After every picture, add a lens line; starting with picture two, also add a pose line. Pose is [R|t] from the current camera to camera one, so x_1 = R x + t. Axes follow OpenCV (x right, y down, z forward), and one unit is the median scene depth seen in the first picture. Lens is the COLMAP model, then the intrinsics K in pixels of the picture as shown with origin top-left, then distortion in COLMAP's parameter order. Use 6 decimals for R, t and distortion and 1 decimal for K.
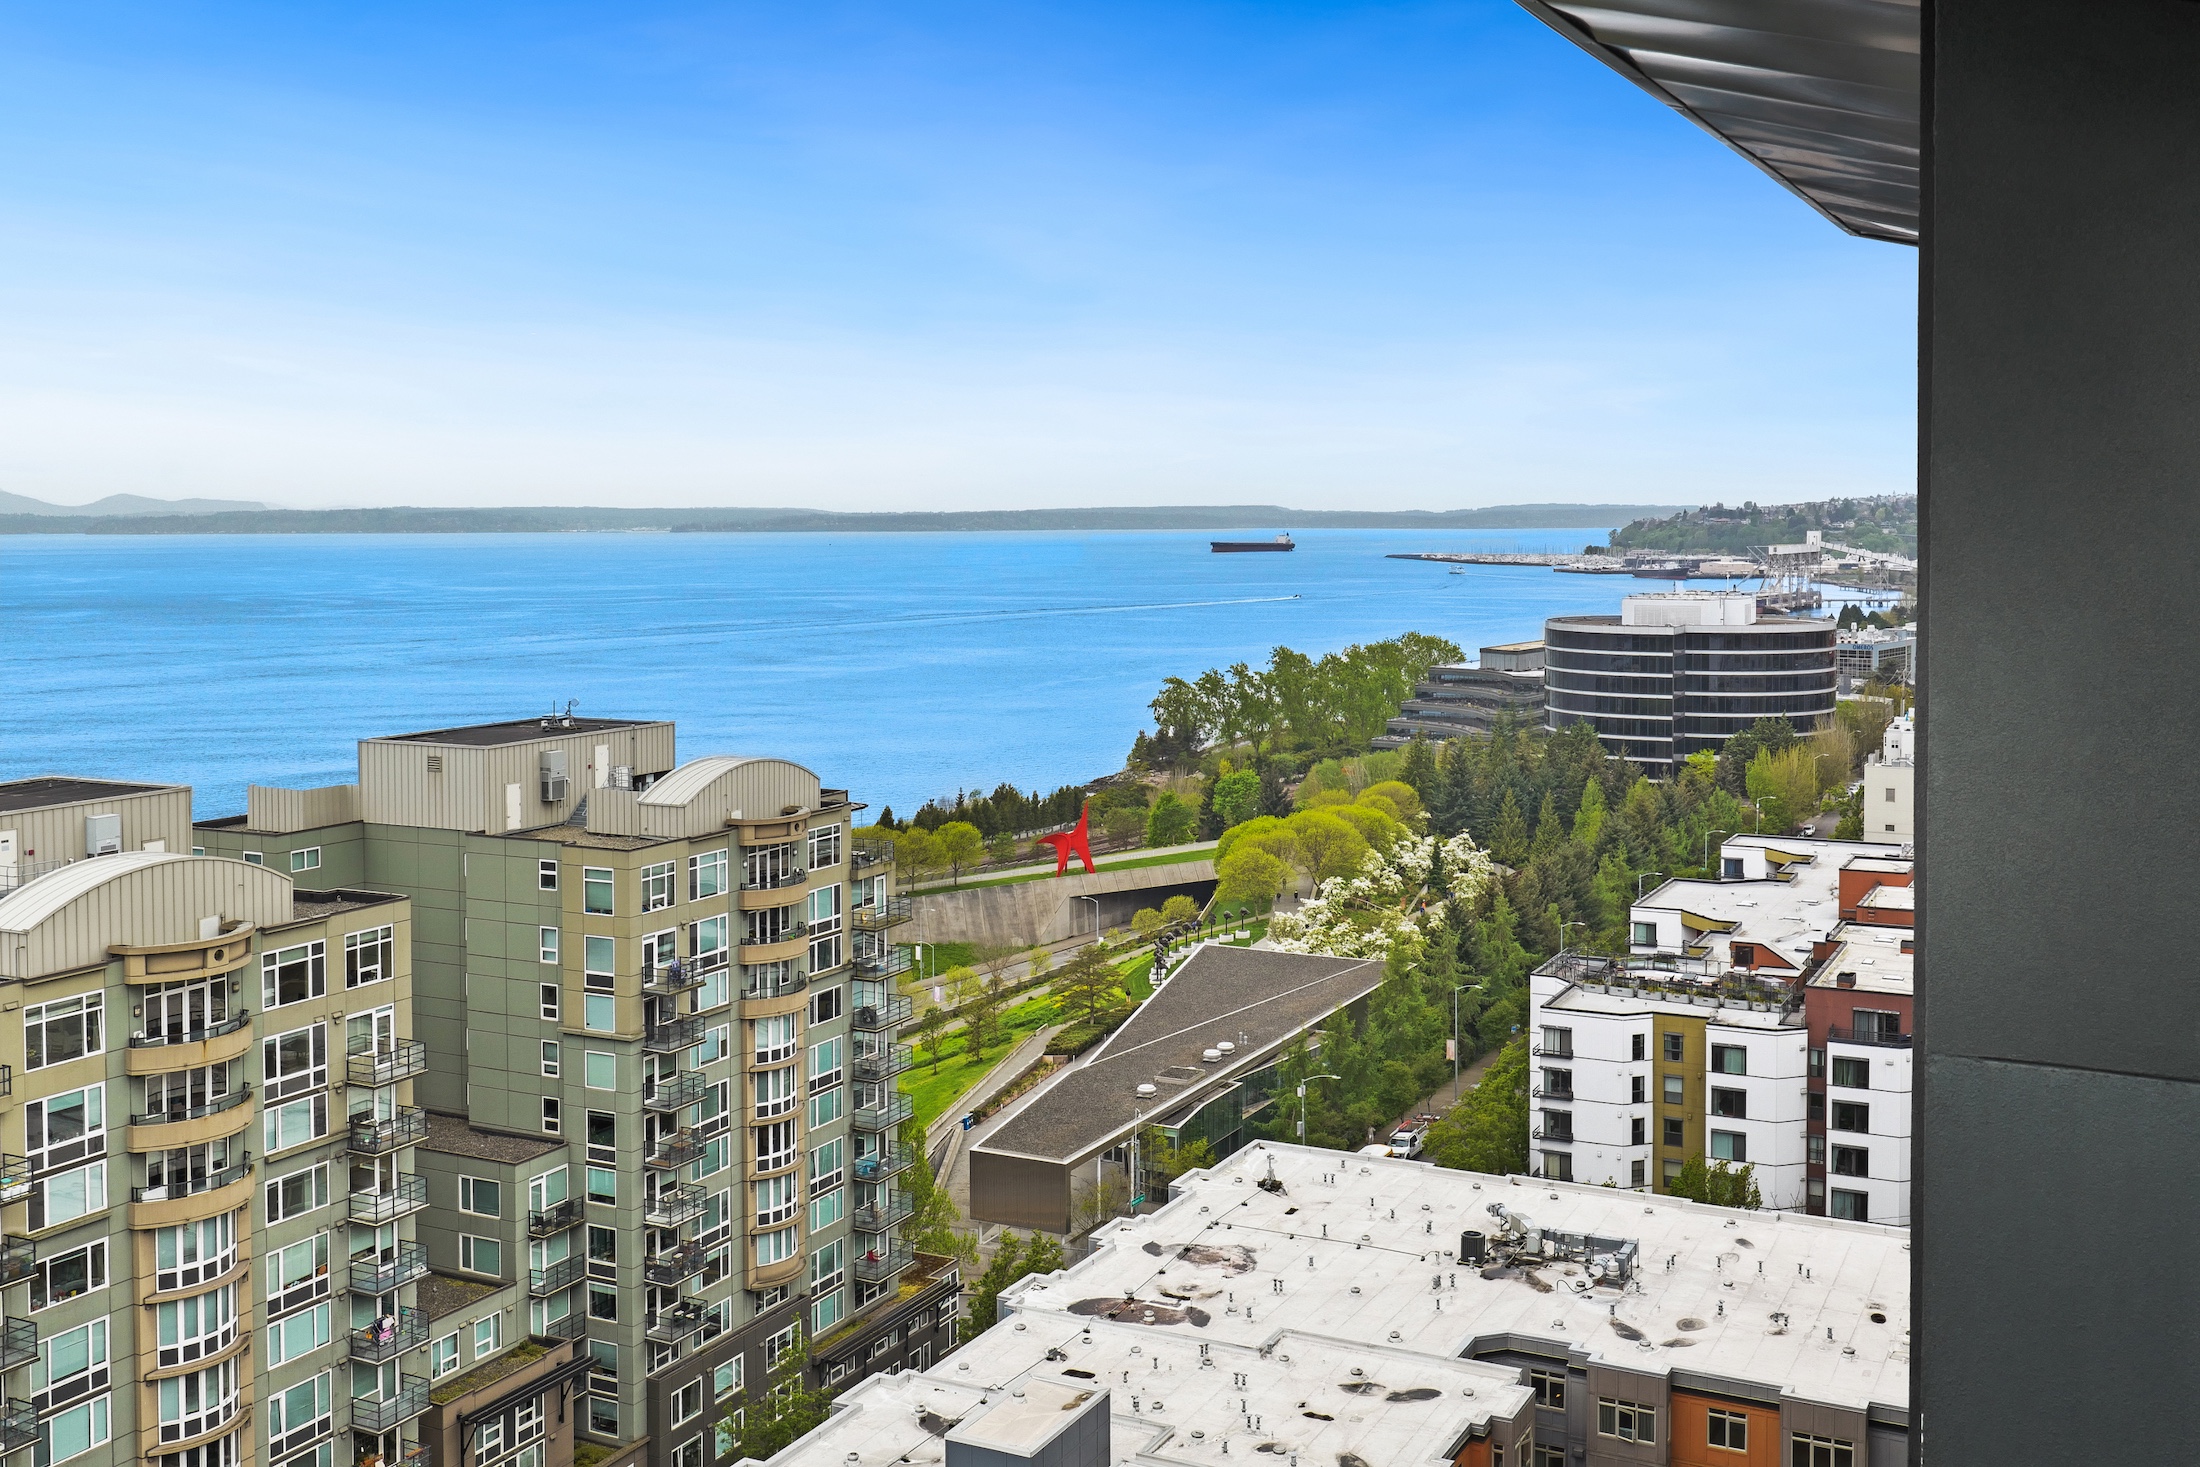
lens RADIAL K [[2121.6, 0, 1100.9], [0, 2121.6, 731.0], [0, 0, 1]] dist [0.018210, 0.000000]
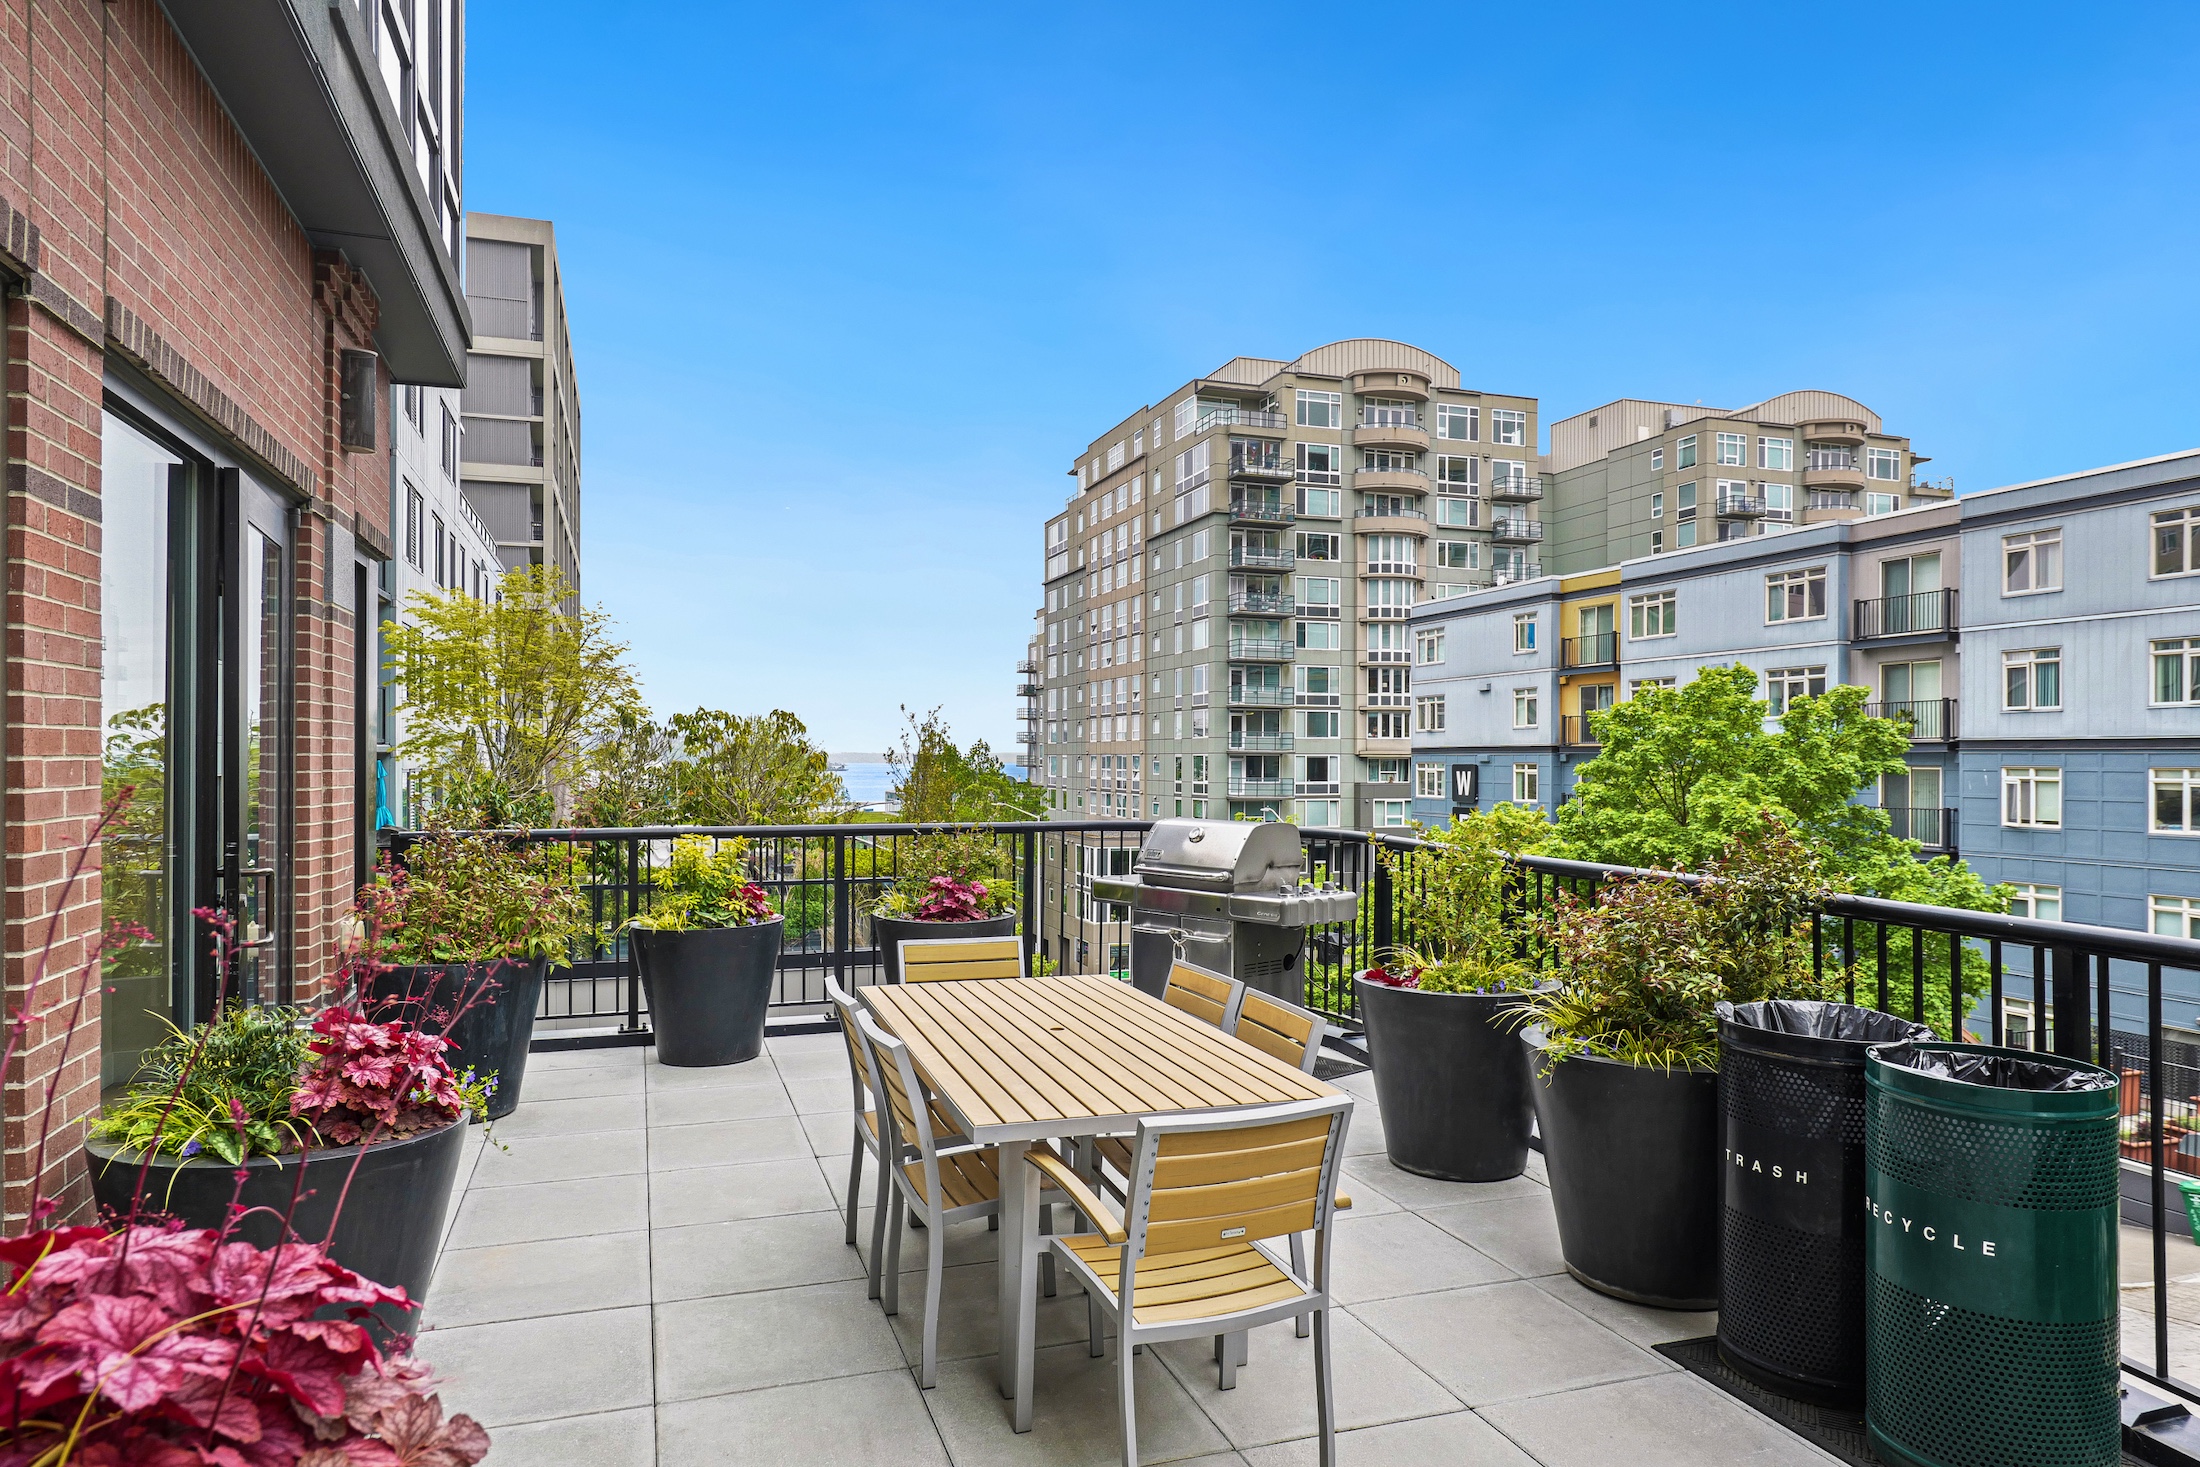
lens RADIAL K [[1337.3, 0, 1100.0], [0, 1337.3, 735.0], [0, 0, 1]] dist [-0.002348, -0.000282]
pose [[0.731000, -0.004709, -0.682361, 0.125400], [-0.033156, 0.998550, -0.042410, 0.410018], [0.681571, 0.053626, 0.729784, 0.063853]]
